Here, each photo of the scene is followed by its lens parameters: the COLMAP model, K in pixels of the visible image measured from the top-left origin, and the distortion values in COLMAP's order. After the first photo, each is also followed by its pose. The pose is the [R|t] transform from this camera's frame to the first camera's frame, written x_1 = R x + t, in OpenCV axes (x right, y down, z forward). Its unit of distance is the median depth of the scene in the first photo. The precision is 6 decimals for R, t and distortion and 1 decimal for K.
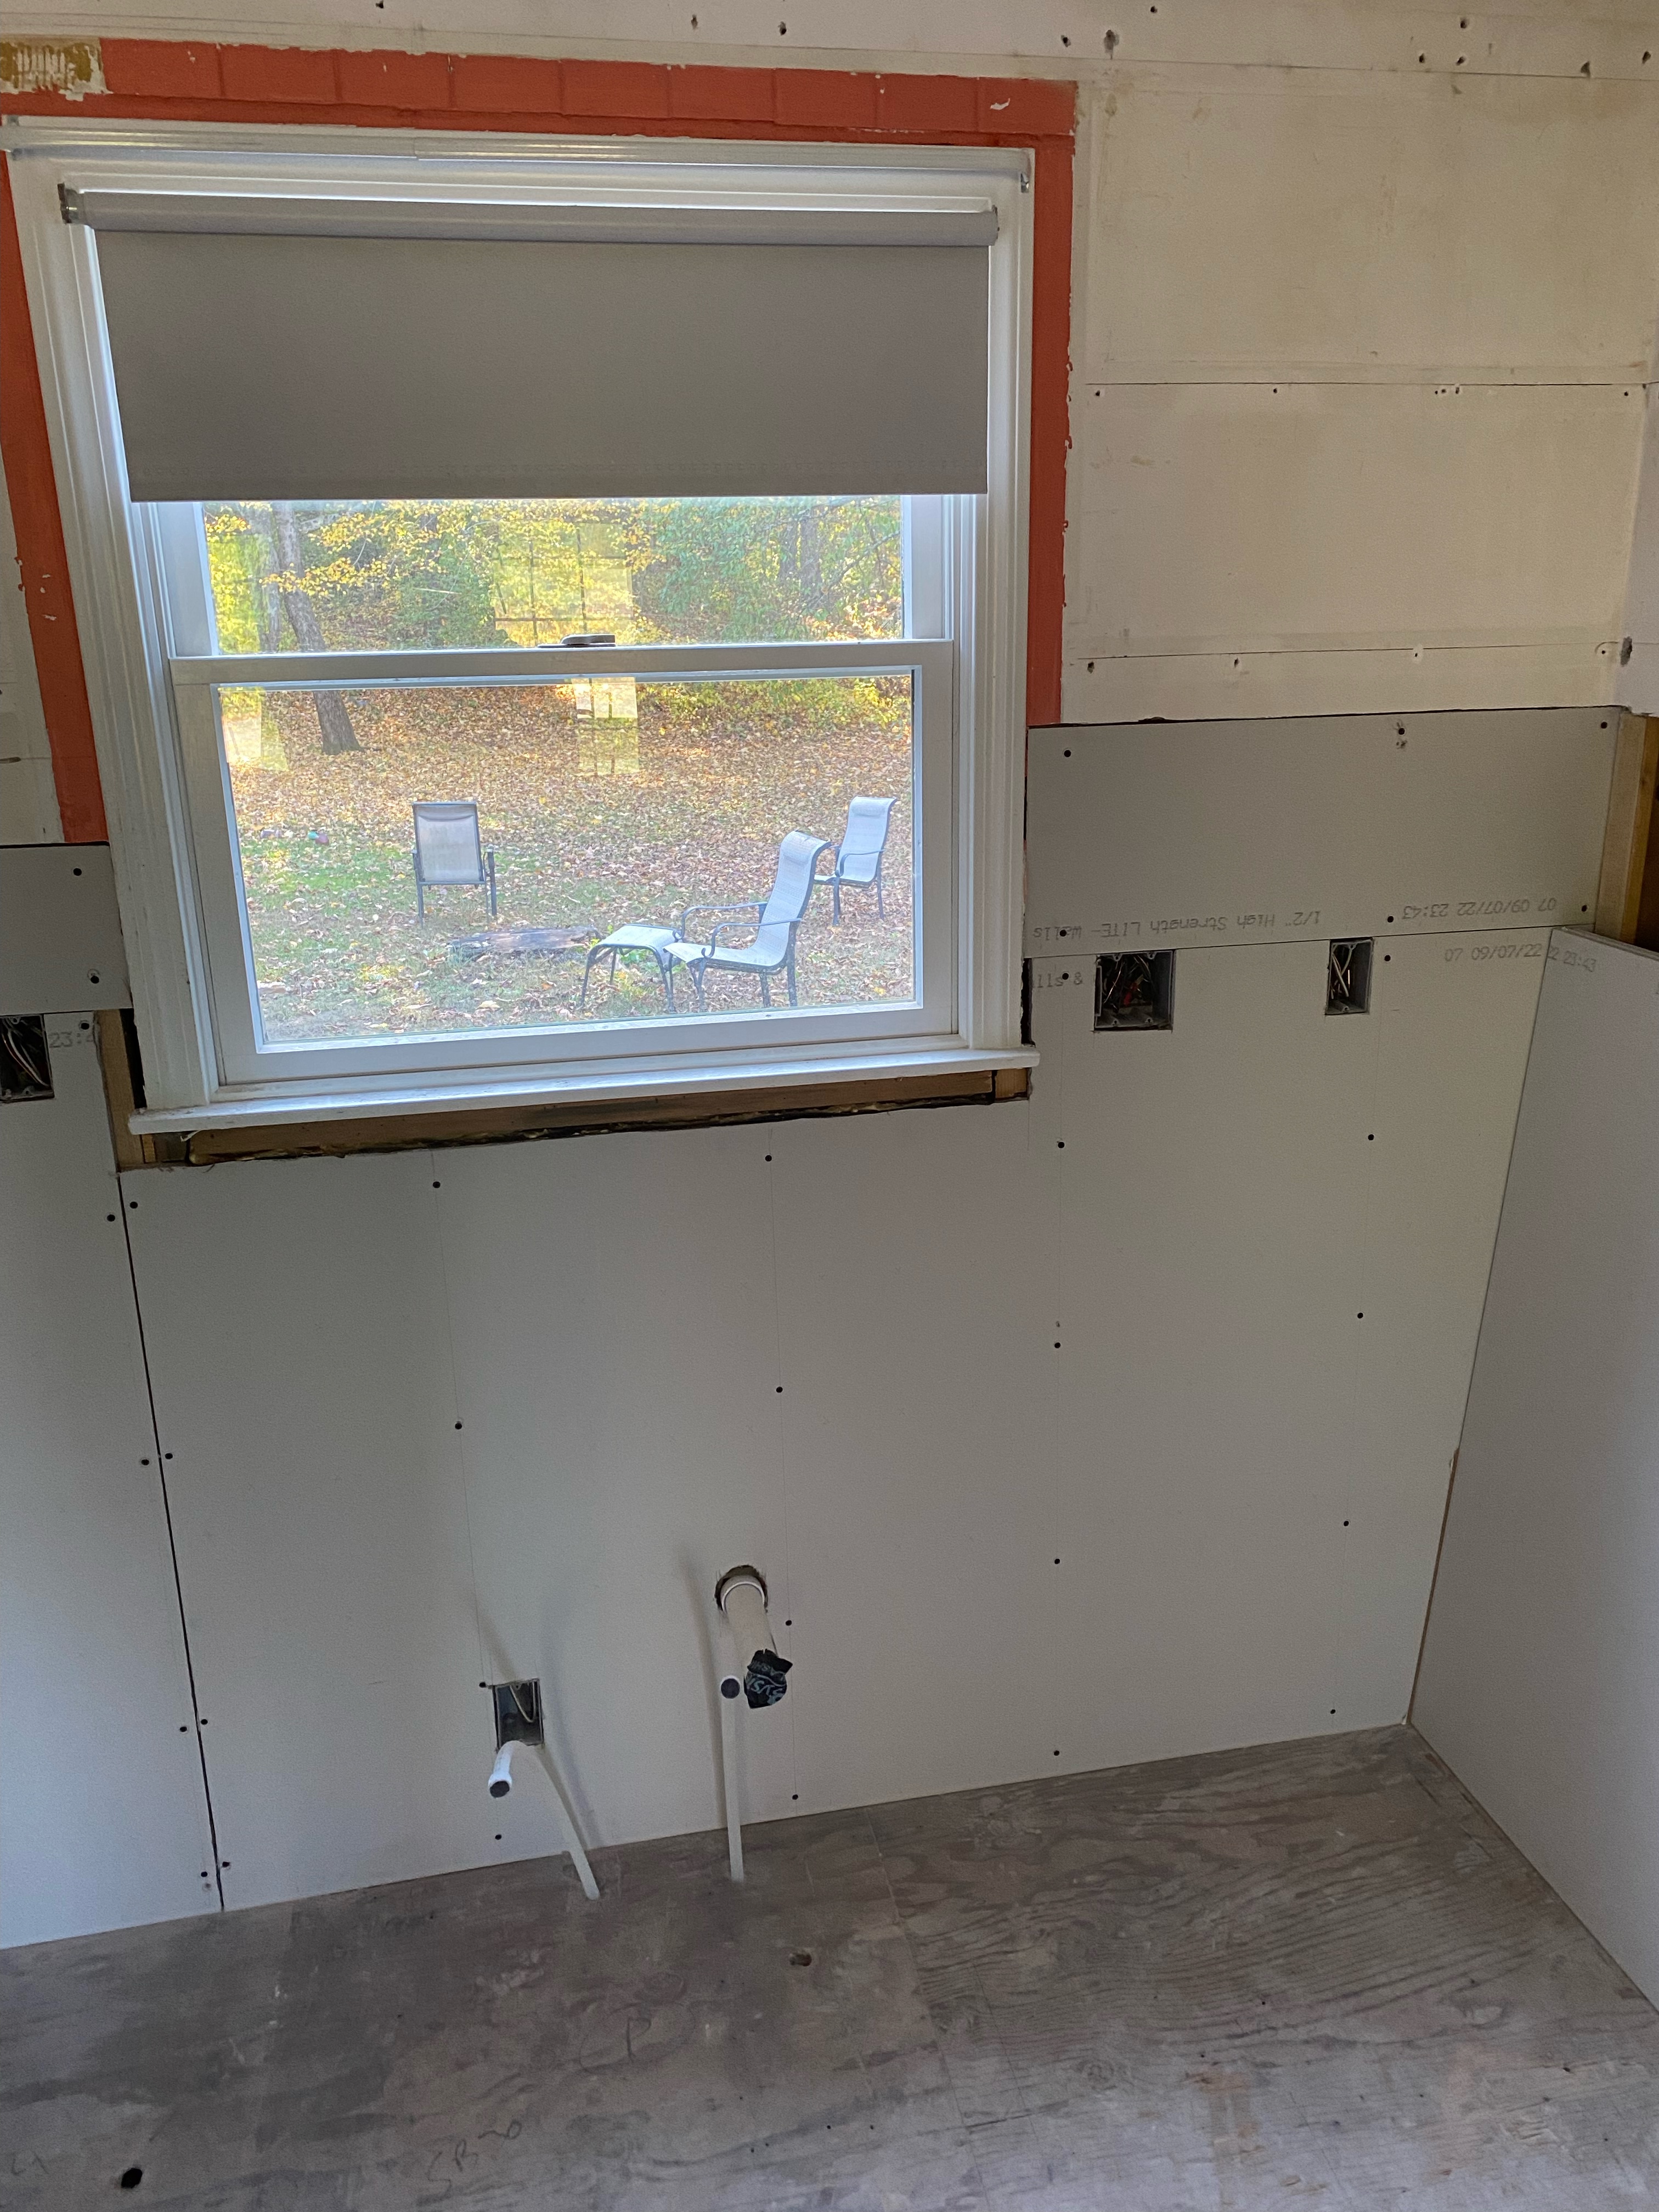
lens RADIAL K [[1684.9, 0, 841.0], [0, 1684.9, 1101.4], [0, 0, 1]] dist [0.036519, -0.029863]
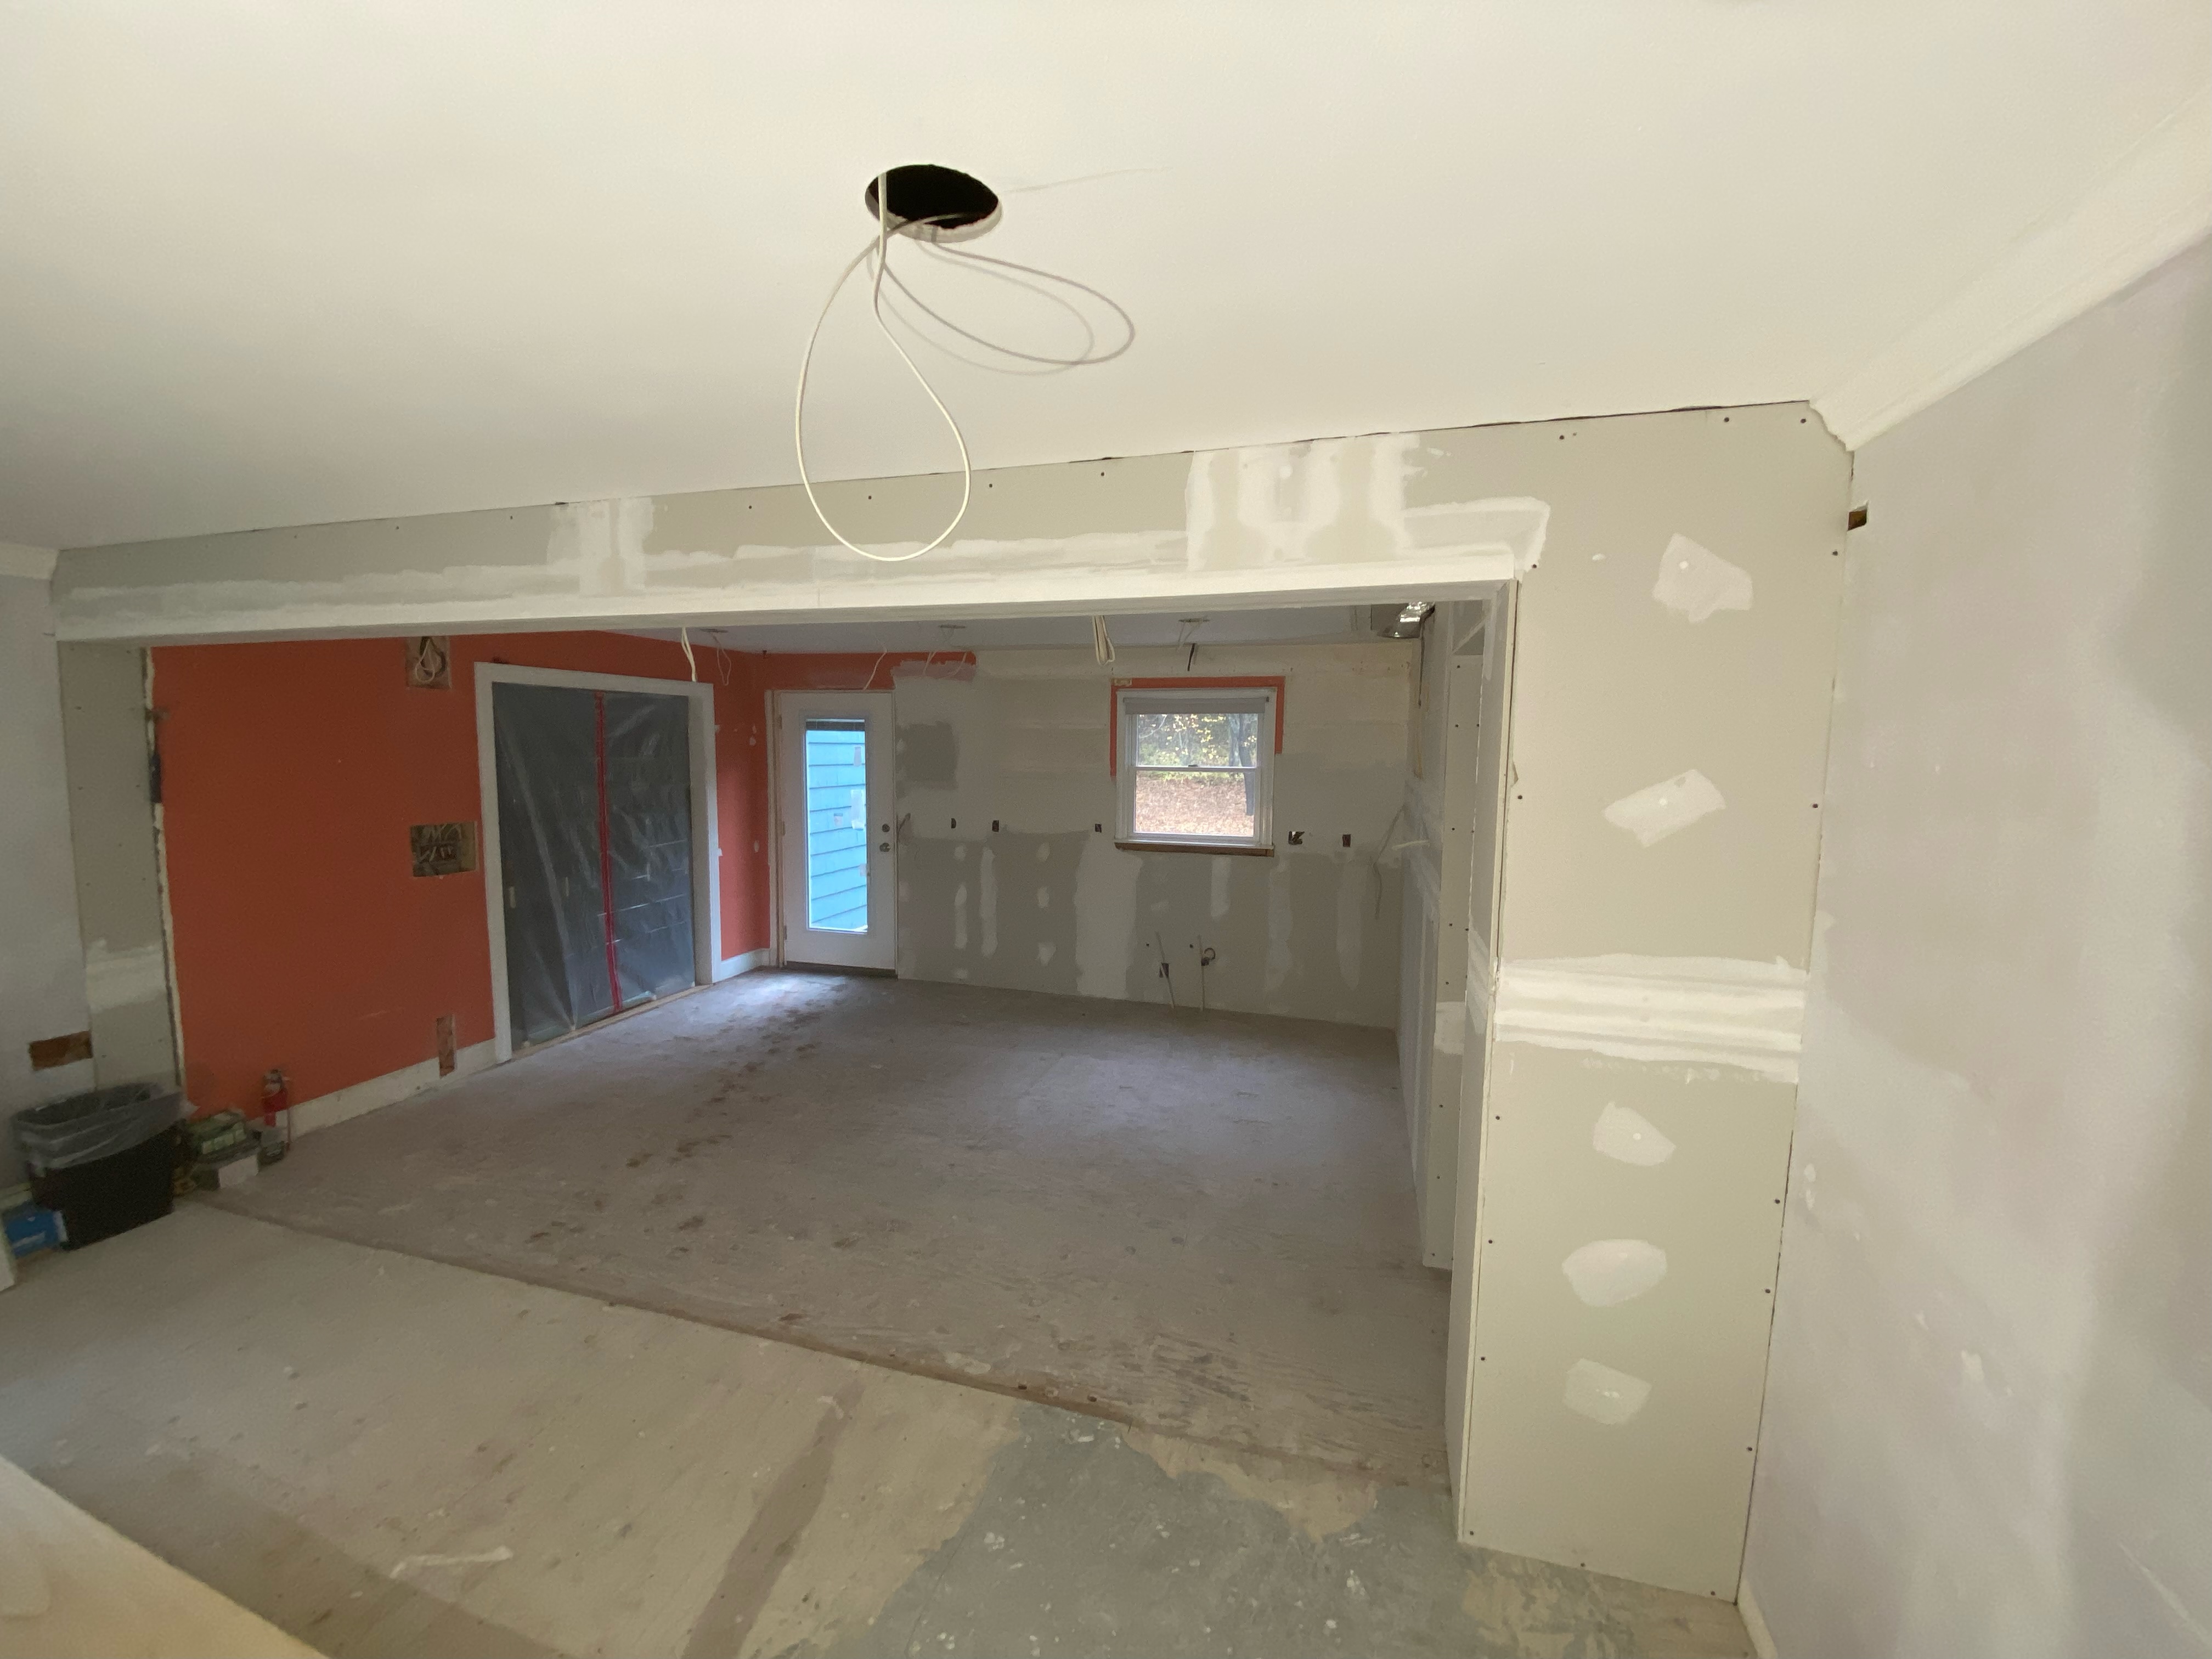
lens RADIAL K [[901.0, 0, 1121.3], [0, 901.0, 821.4], [0, 0, 1]] dist [-0.022207, -0.001141]
pose [[0.888420, 0.066934, -0.454125, 0.993898], [-0.158438, 0.973227, -0.166514, 0.452031], [0.430822, 0.219885, 0.875239, -1.702051]]
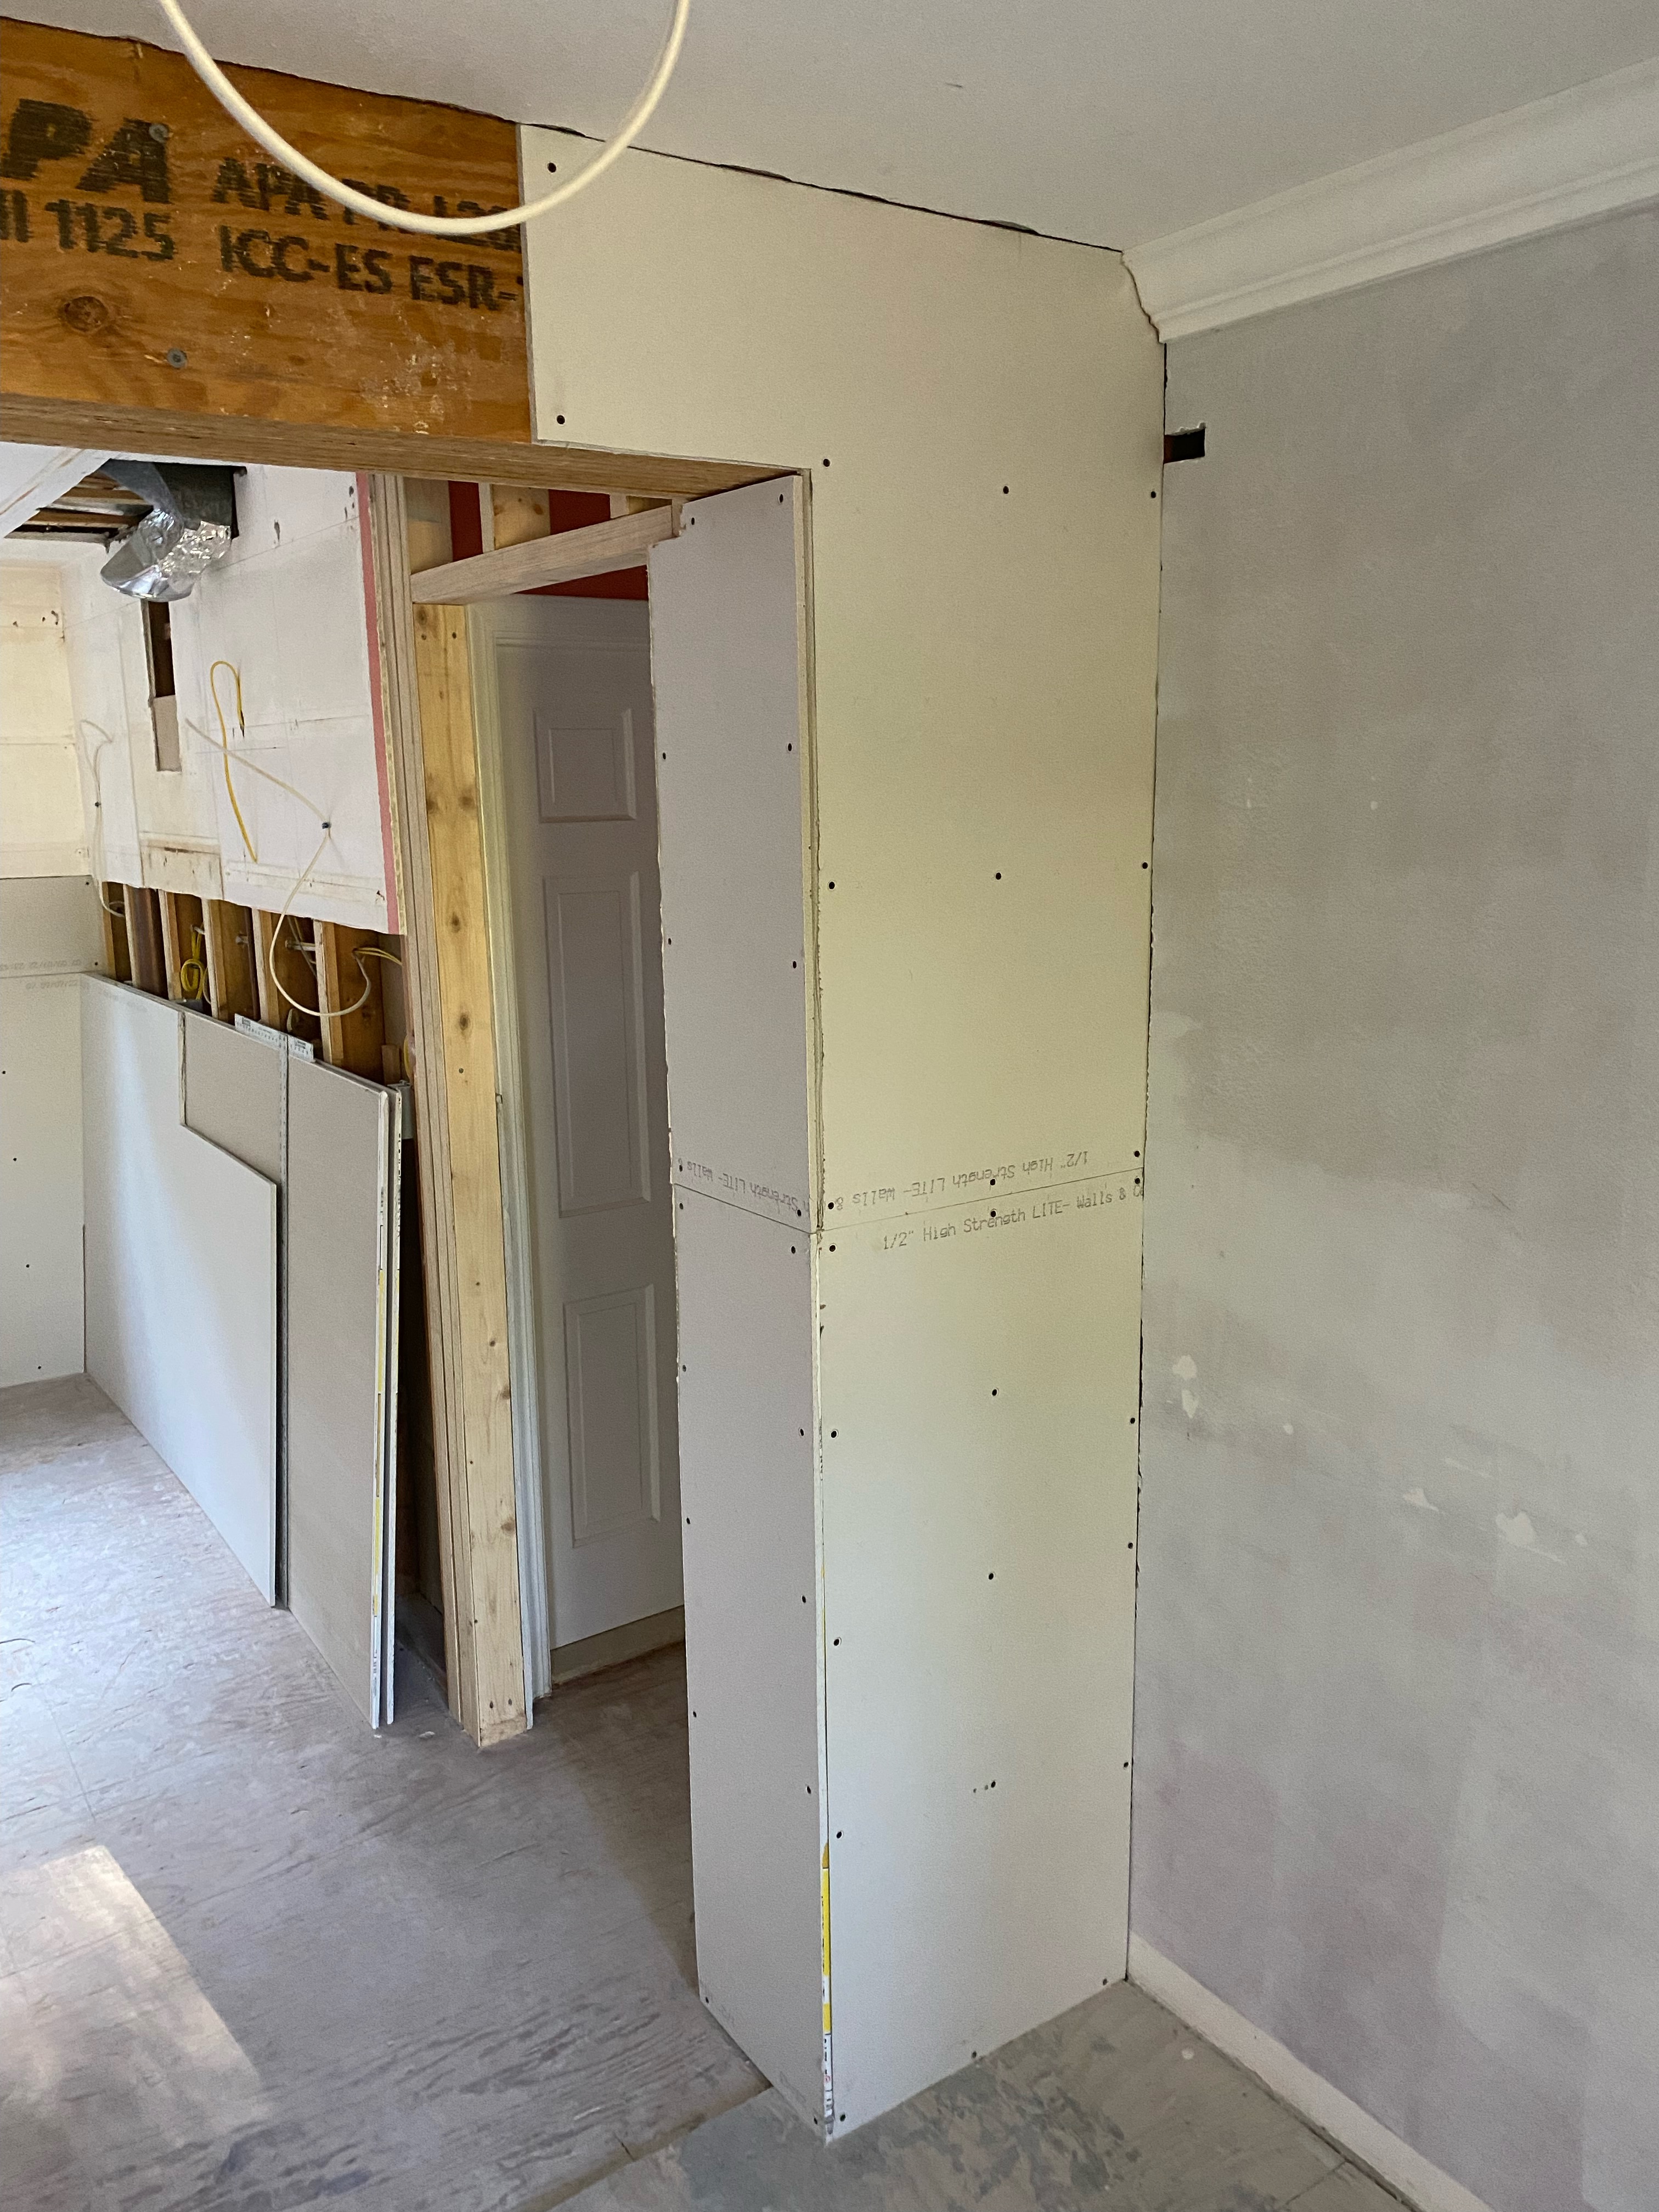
lens RADIAL K [[1684.9, 0, 820.4], [0, 1684.9, 1093.3], [0, 0, 1]] dist [0.036519, -0.029863]
pose [[0.920193, -0.073290, 0.384544, 0.512836], [0.114490, 0.989753, -0.085334, 0.411882], [-0.374350, 0.122550, 0.919154, -1.616630]]
